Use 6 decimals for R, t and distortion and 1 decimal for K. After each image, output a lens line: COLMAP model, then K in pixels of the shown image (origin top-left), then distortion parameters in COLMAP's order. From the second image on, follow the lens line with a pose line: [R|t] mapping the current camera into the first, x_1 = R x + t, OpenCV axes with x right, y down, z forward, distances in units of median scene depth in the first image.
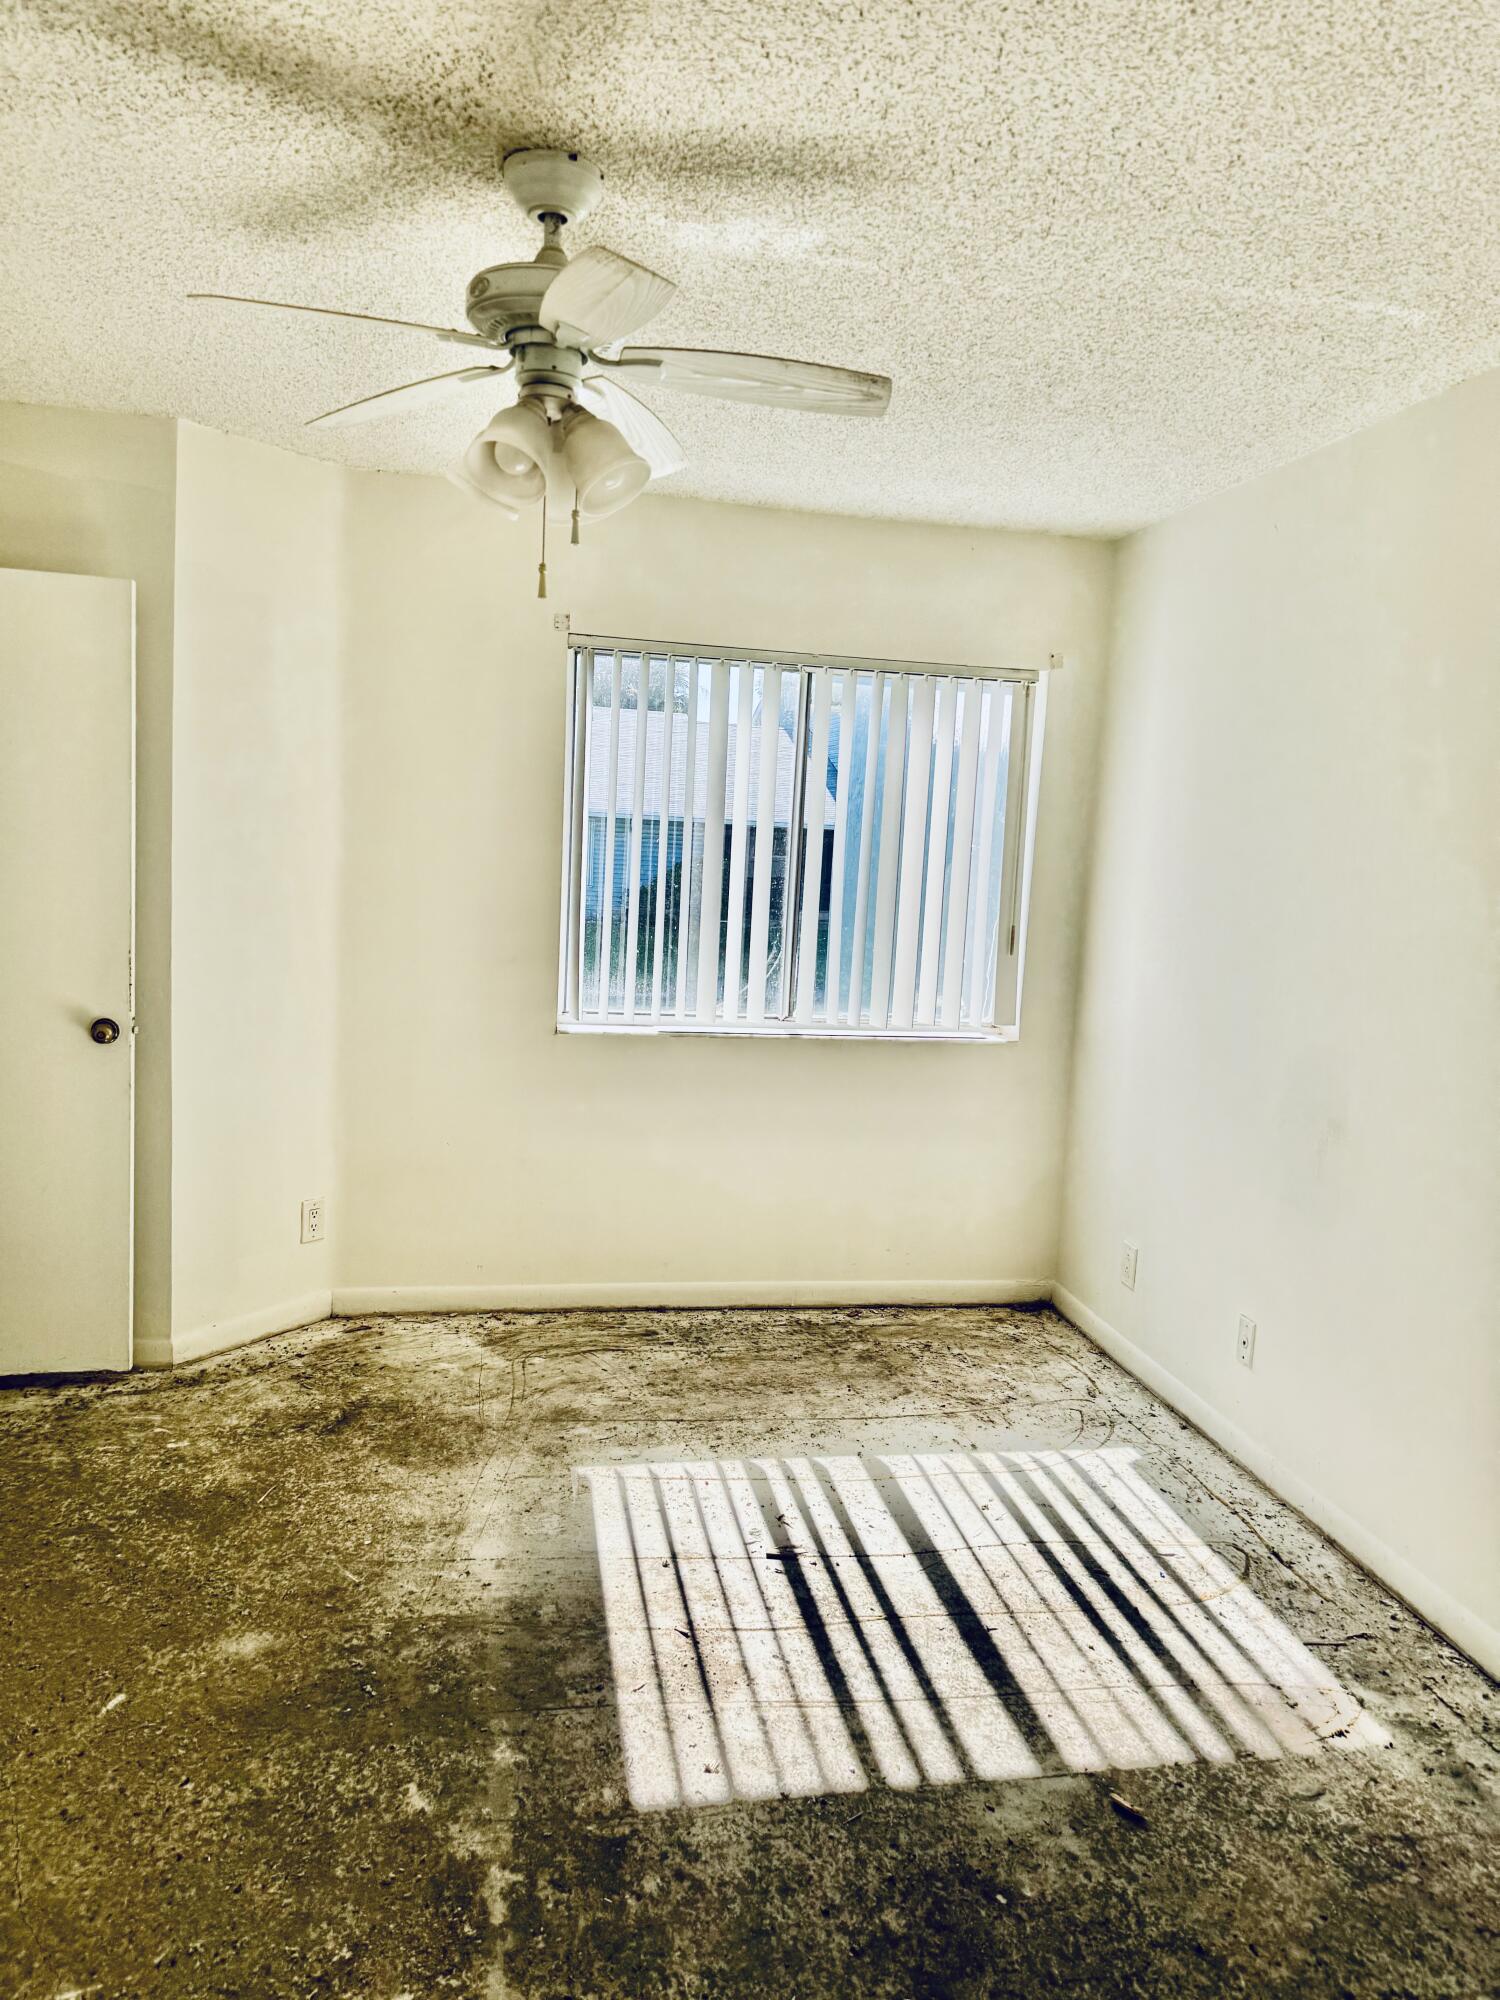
lens RADIAL K [[1442.8, 0, 748.9], [0, 1442.8, 985.2], [0, 0, 1]] dist [-0.035297, 0.012140]
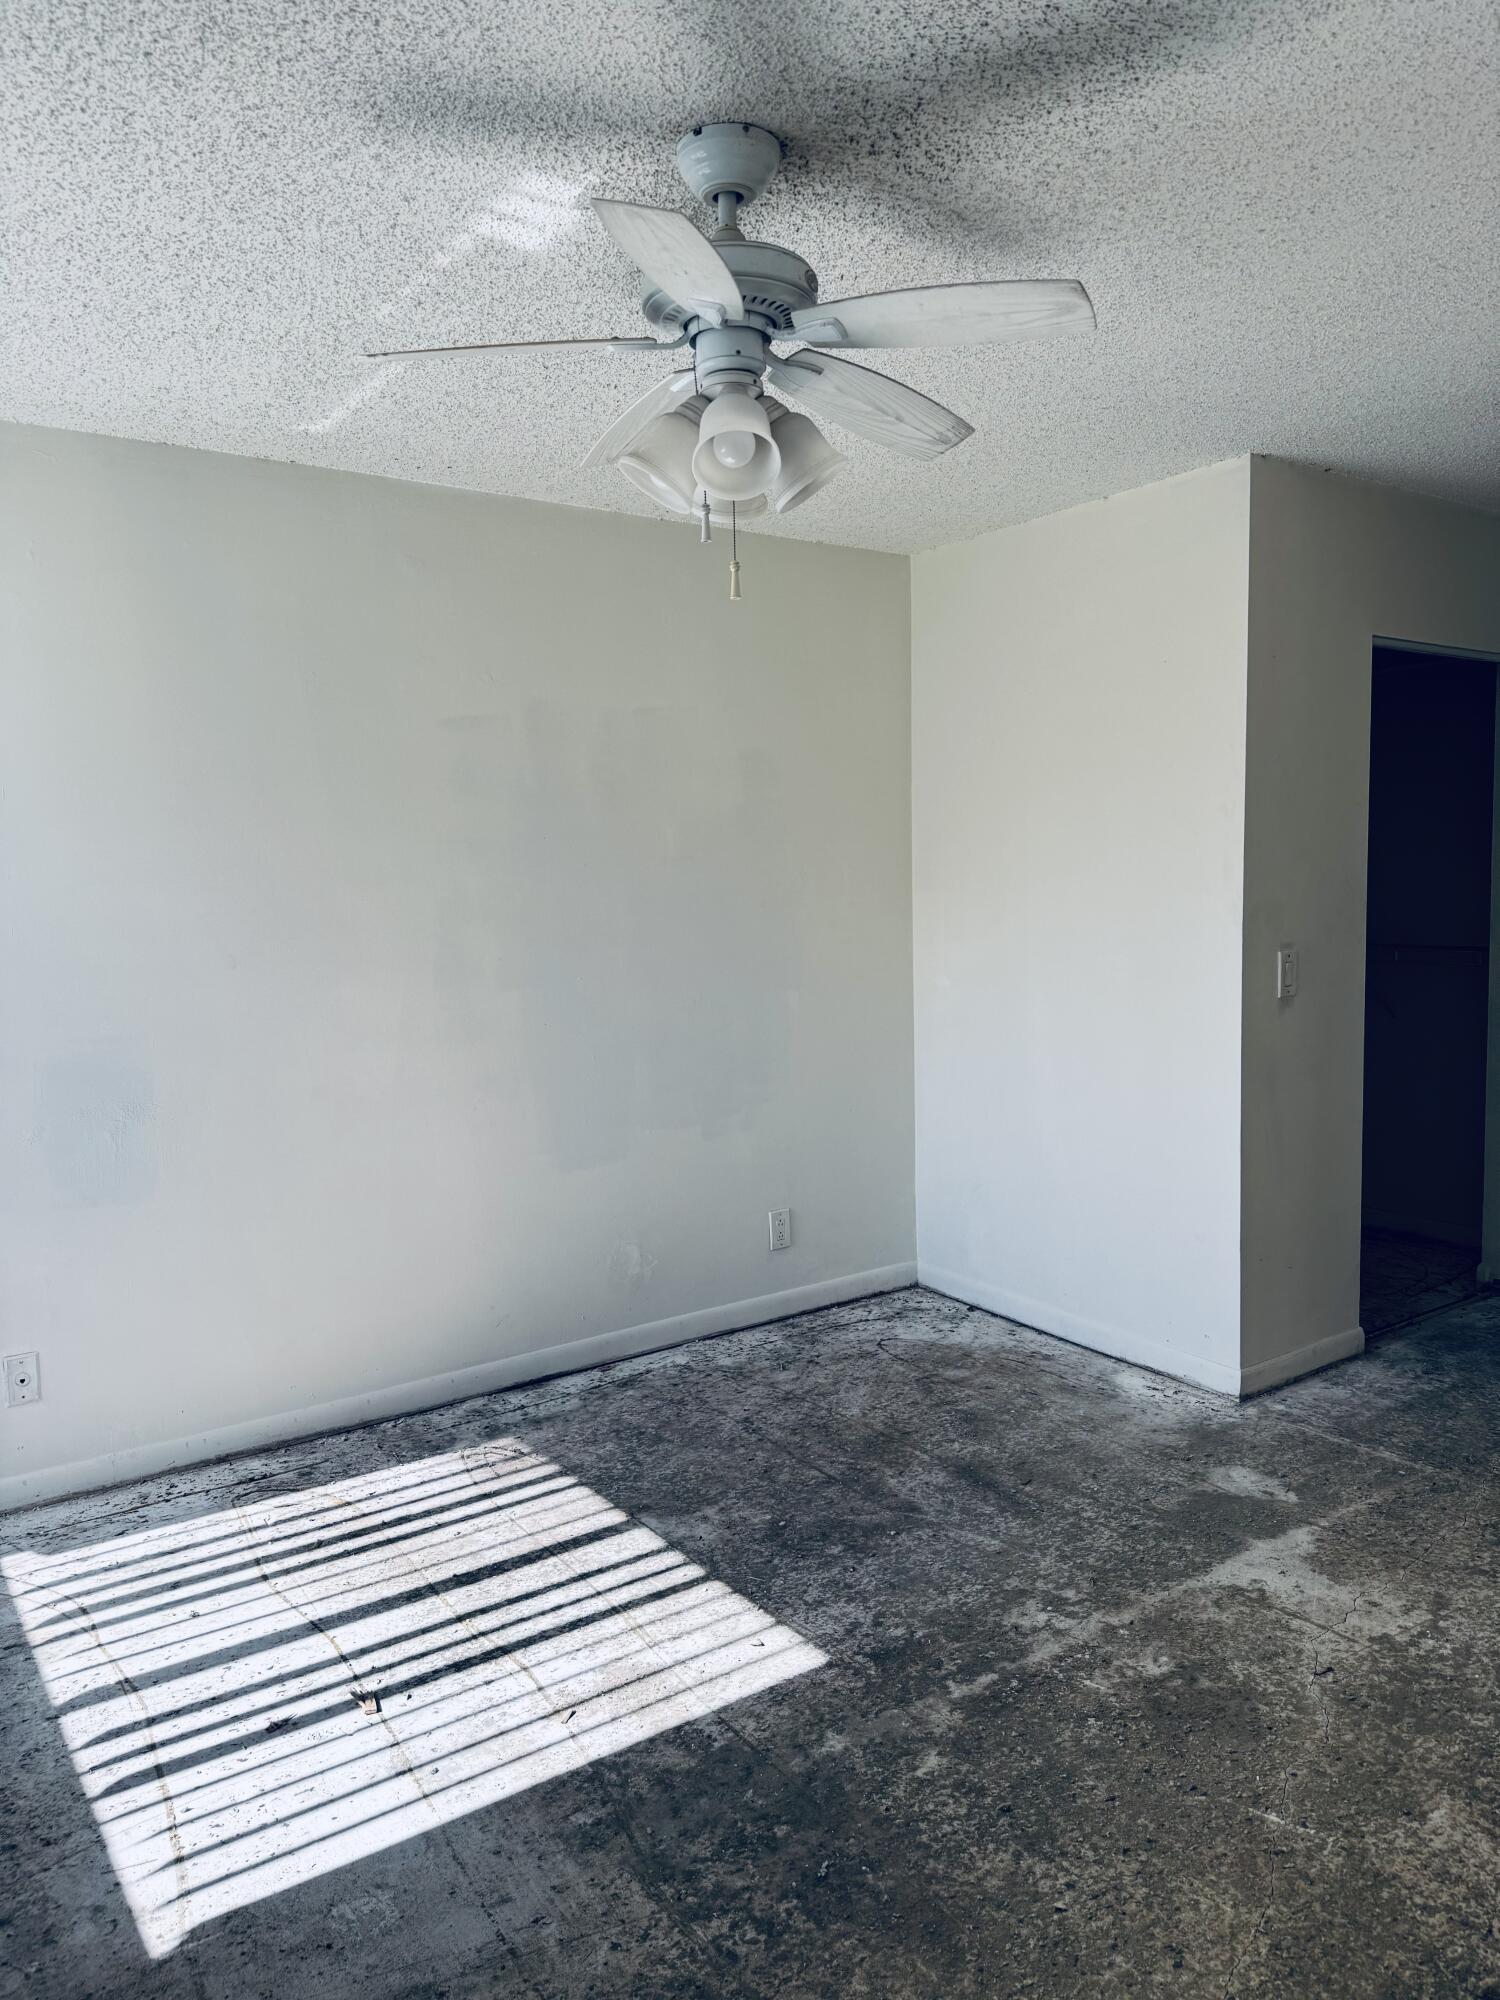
lens RADIAL K [[1442.8, 0, 746.4], [0, 1442.8, 1011.6], [0, 0, 1]] dist [-0.035297, 0.012140]
pose [[-0.419528, -0.139184, 0.897009, -0.928661], [0.099606, 0.975150, 0.197894, -0.175745], [-0.902261, 0.172369, -0.395239, 1.277220]]
